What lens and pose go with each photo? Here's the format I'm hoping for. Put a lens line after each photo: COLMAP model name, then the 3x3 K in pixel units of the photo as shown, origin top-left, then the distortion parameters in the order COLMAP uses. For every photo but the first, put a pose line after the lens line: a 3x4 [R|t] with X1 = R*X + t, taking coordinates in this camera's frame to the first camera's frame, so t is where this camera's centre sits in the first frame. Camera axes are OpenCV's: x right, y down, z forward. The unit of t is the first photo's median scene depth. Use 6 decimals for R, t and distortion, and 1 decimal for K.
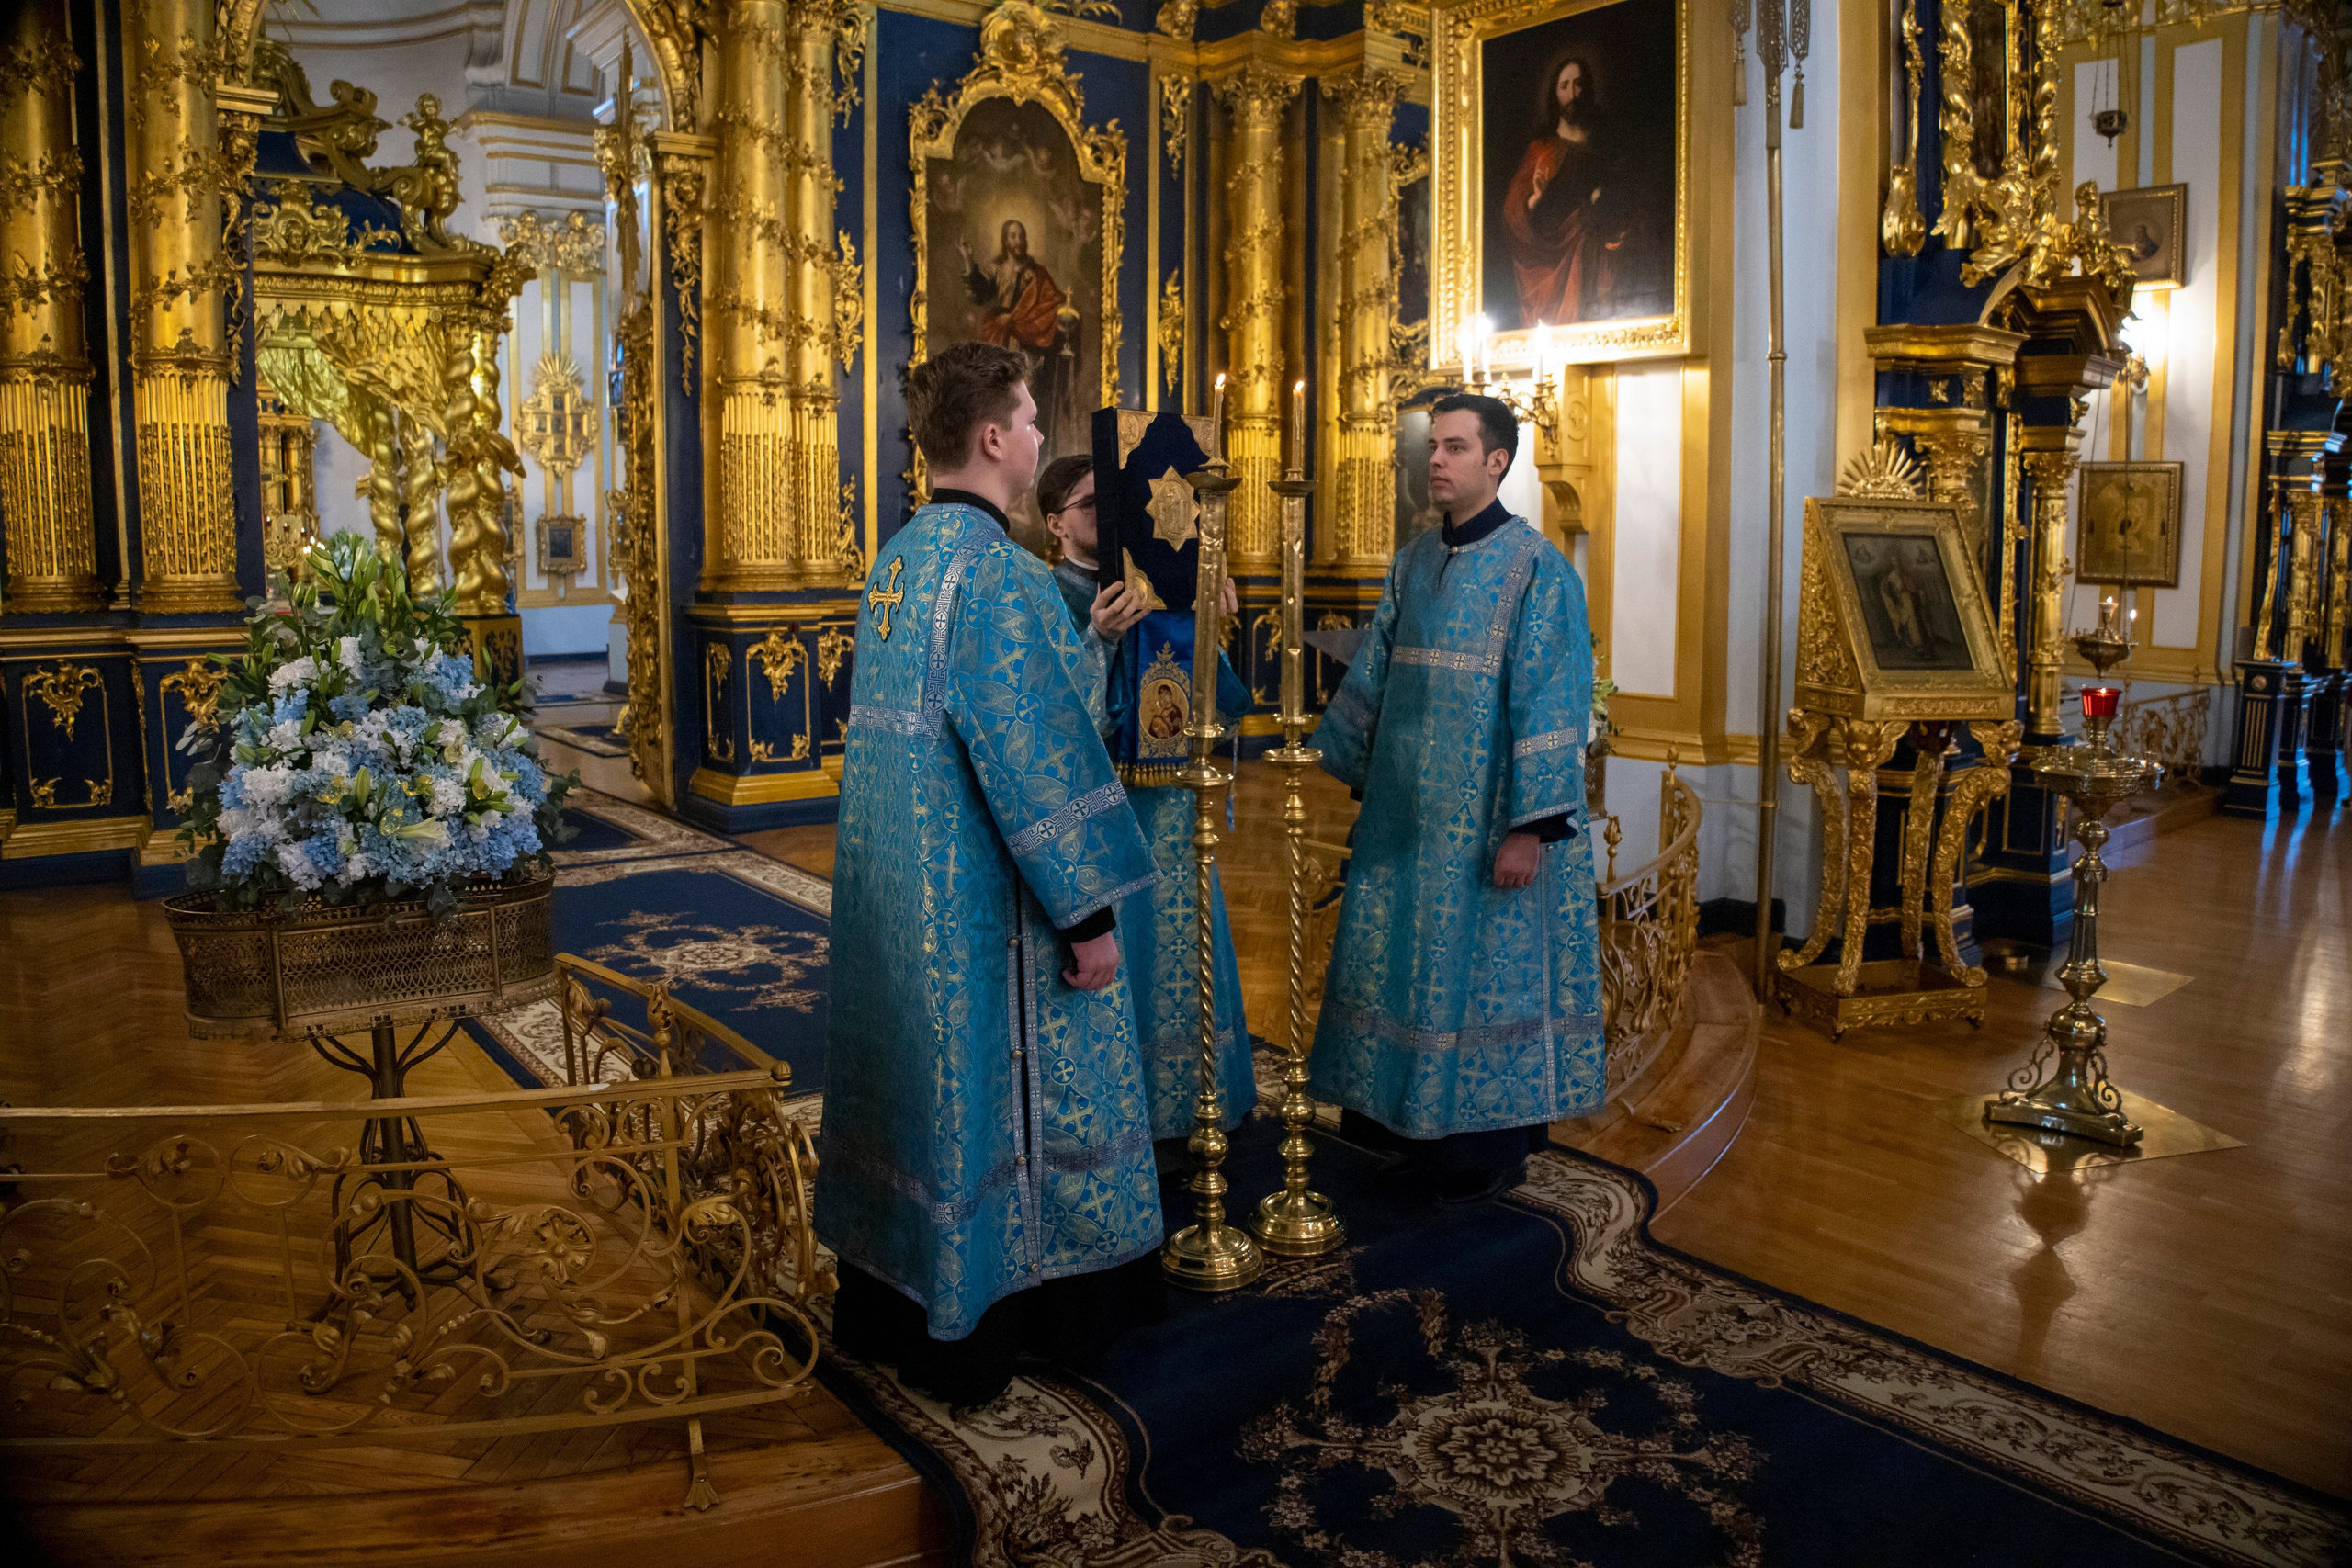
lens RADIAL K [[1583.2, 0, 1169.4], [0, 1583.2, 775.2], [0, 0, 1]] dist [-0.149161, 0.044283]
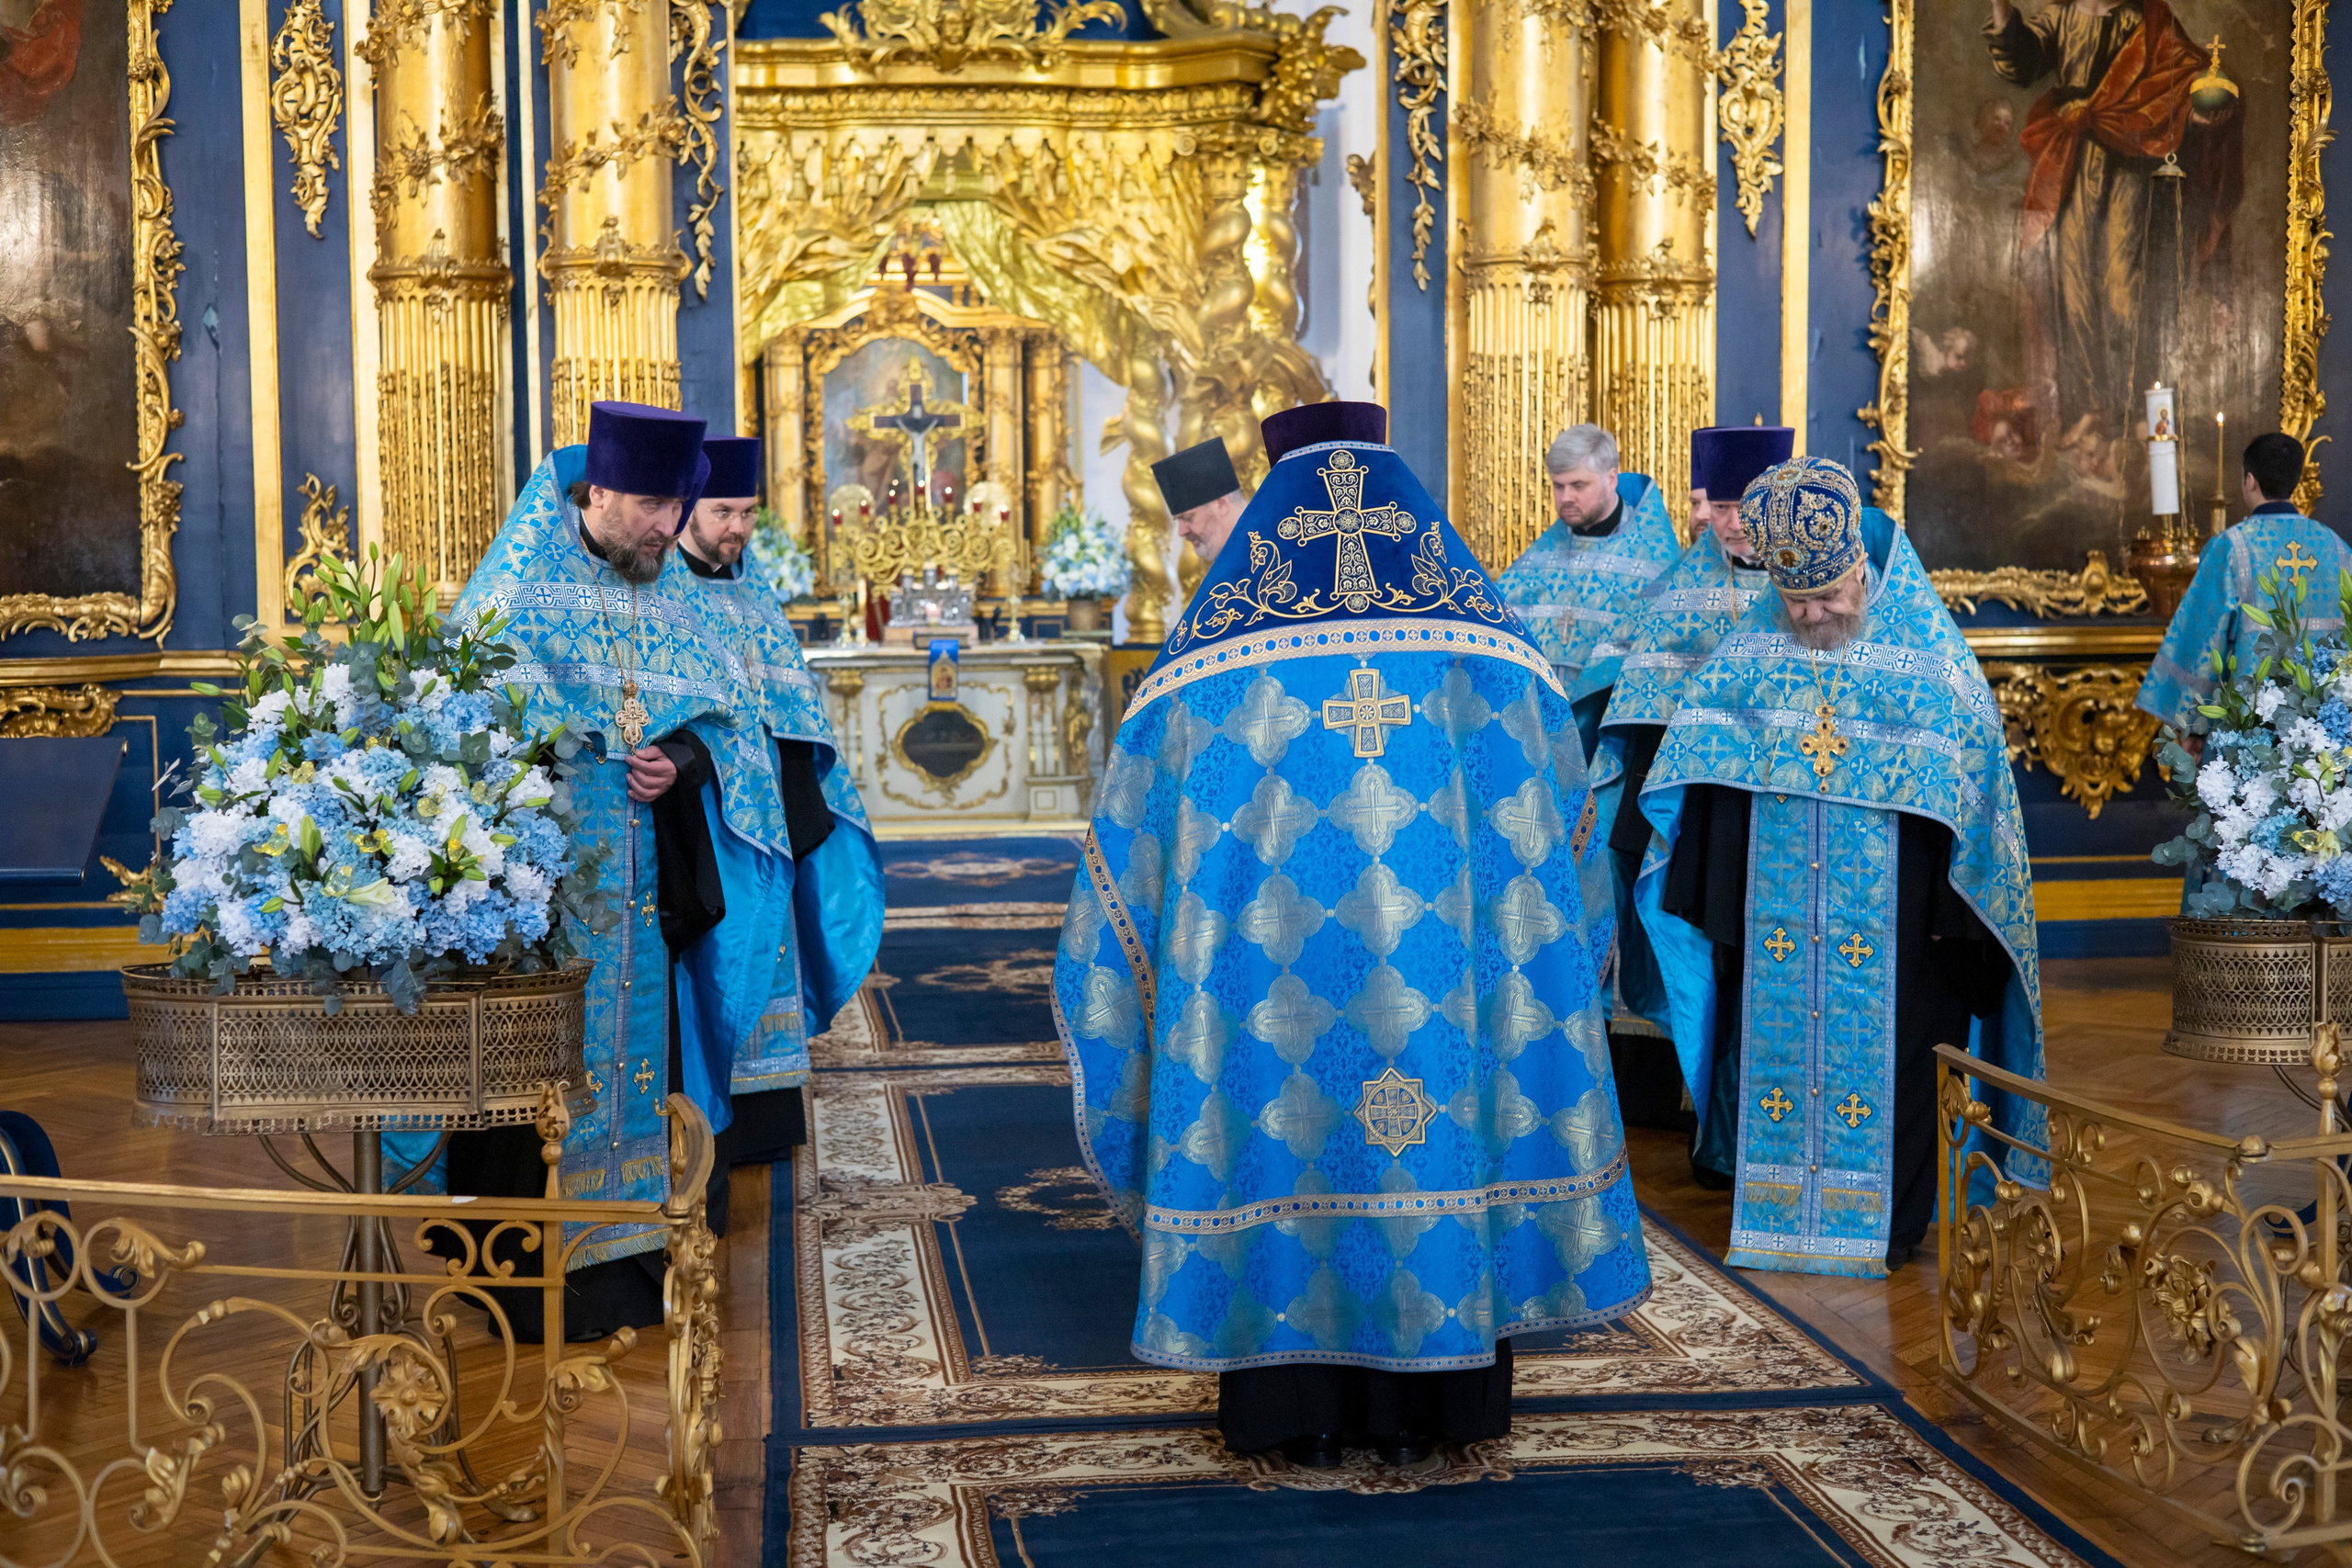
lens RADIAL K [[3262.6, 0, 1211.1], [0, 3262.6, 787.8], [0, 0, 1]] dist [0.061136, -0.192600]
pose [[0.865994, 0.027313, -0.499309, 0.232473], [-0.061277, 0.996778, -0.051751, 0.012179], [0.496287, 0.075412, 0.864877, -0.095985]]
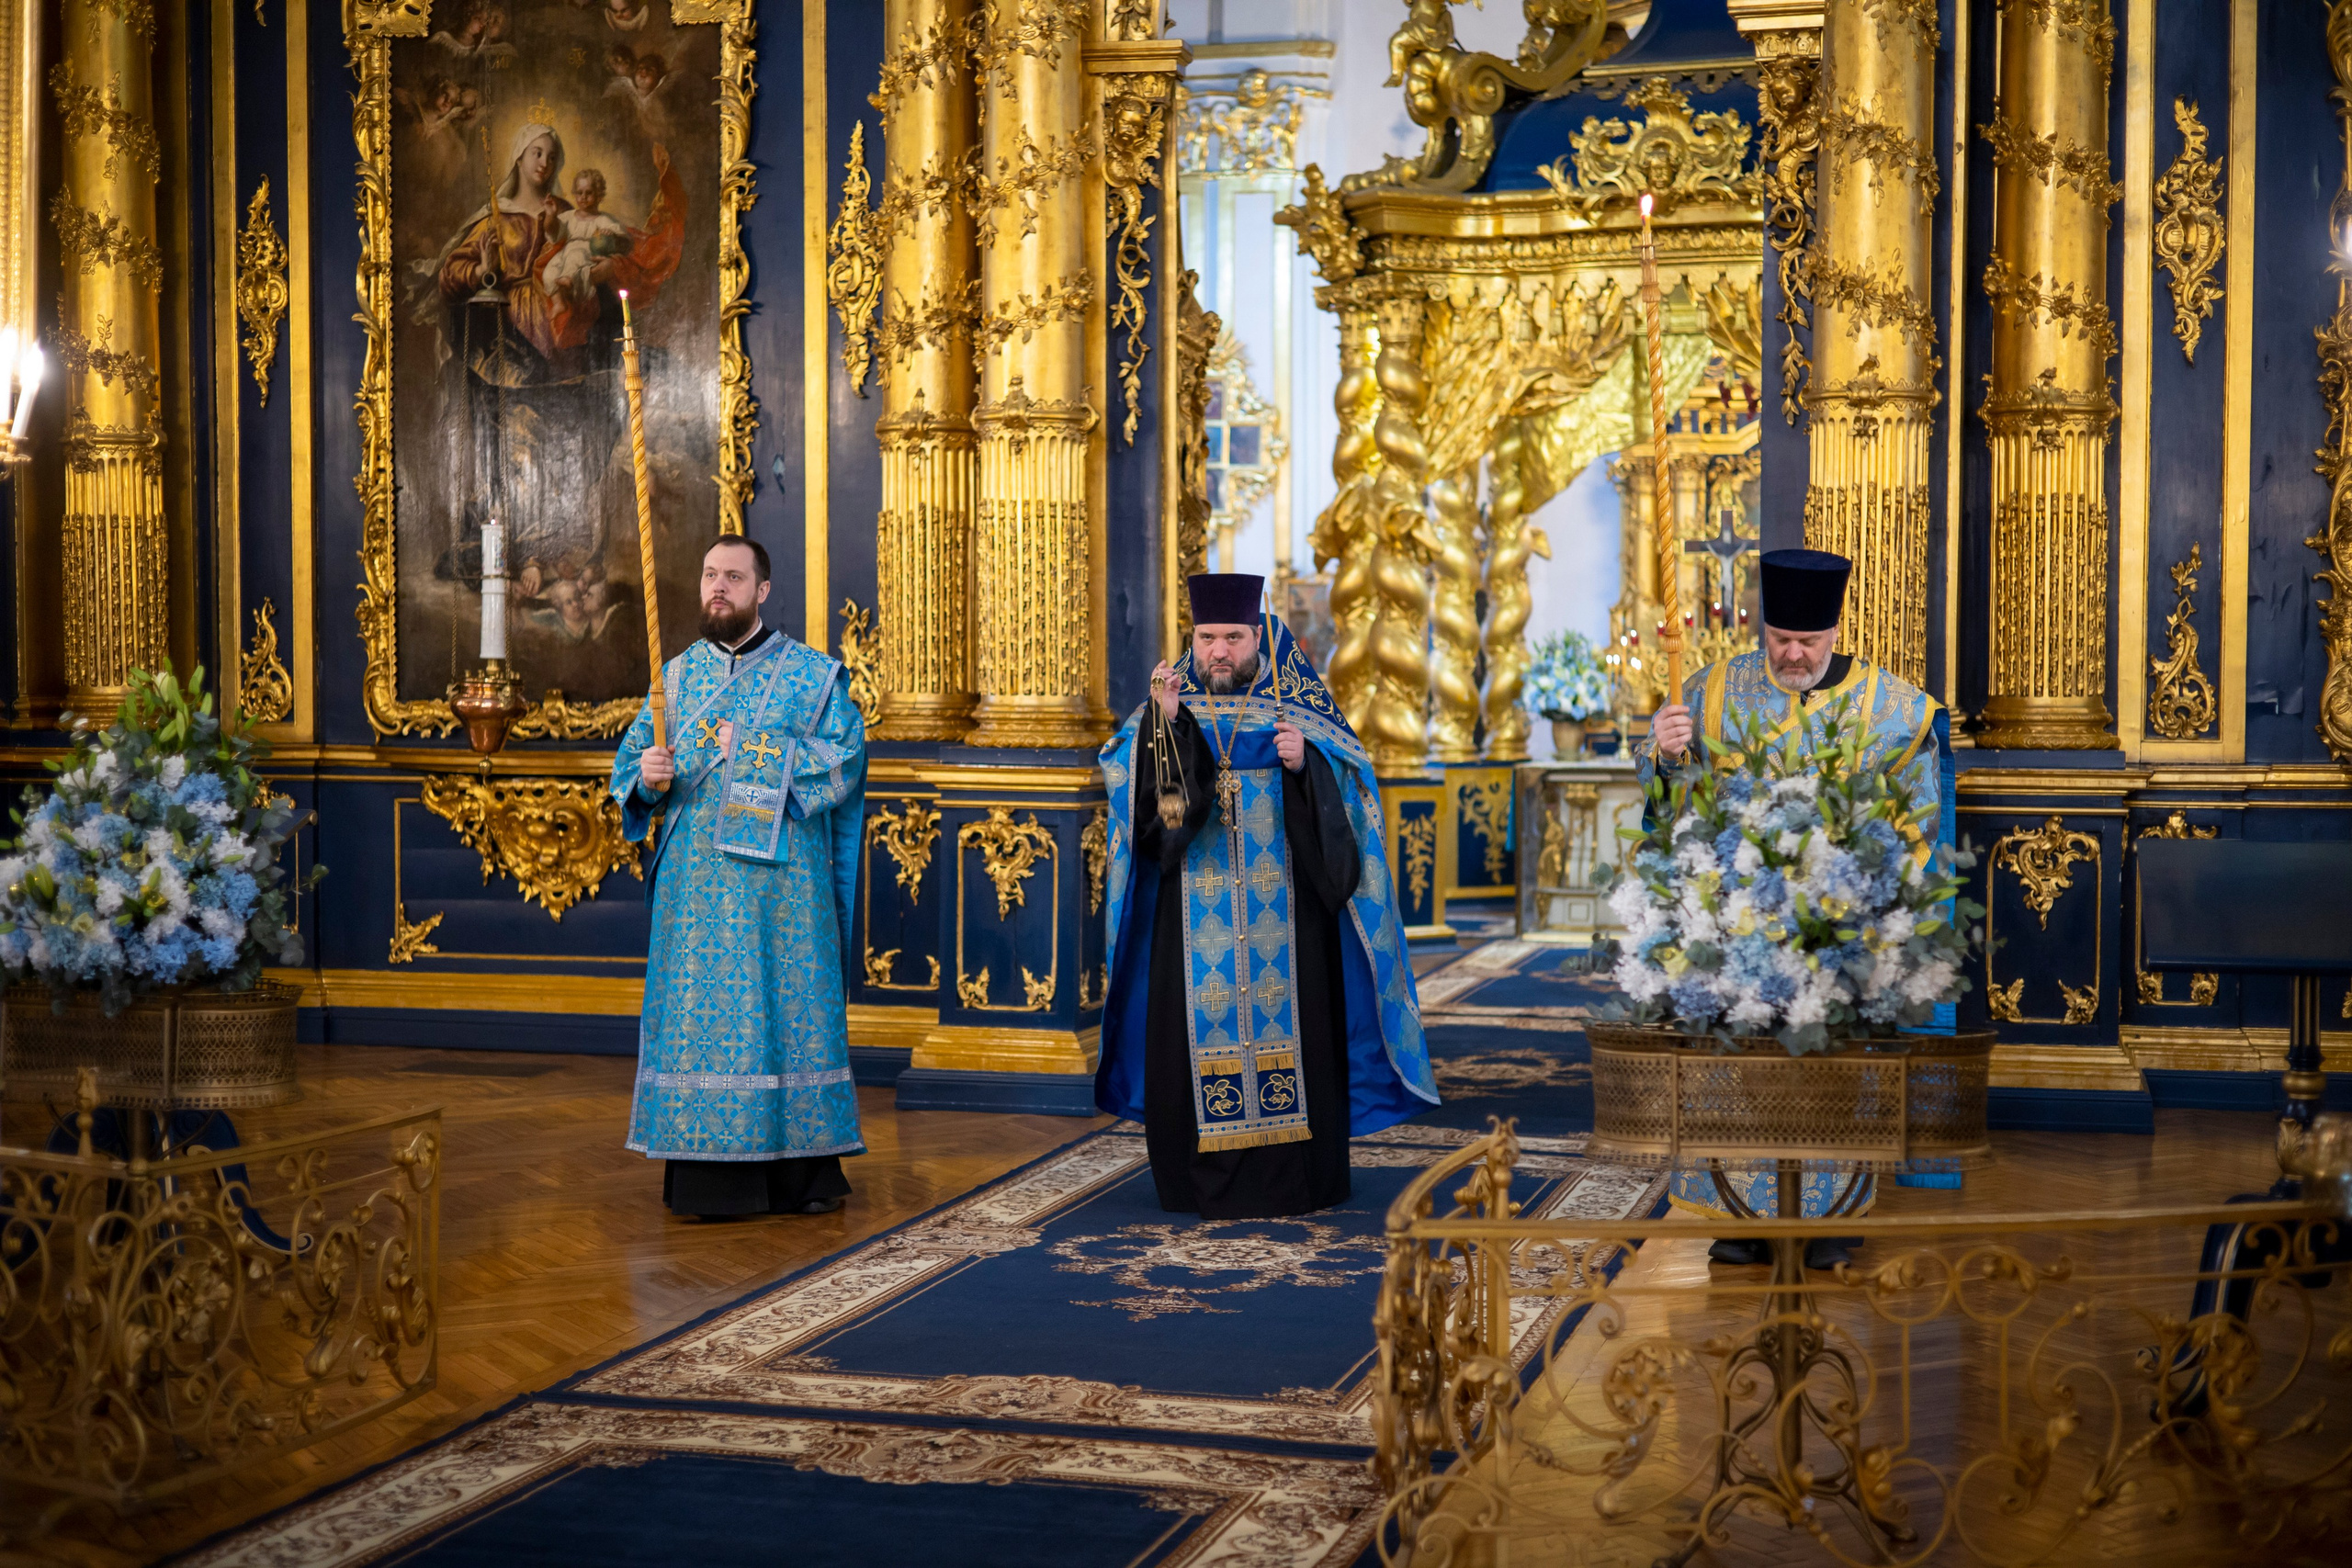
lens RADIAL K [[3262.6, 0, 1211.1], [0, 3262.6, 787.8], [0, 0, 1]] dist [0.061136, -0.192600]
pose [[0.608243, 0.029201, -0.793214, 0.543019], [-0.115453, 0.991950, -0.052013, -0.009584], [0.785310, 0.123216, 0.606718, 0.053851]]
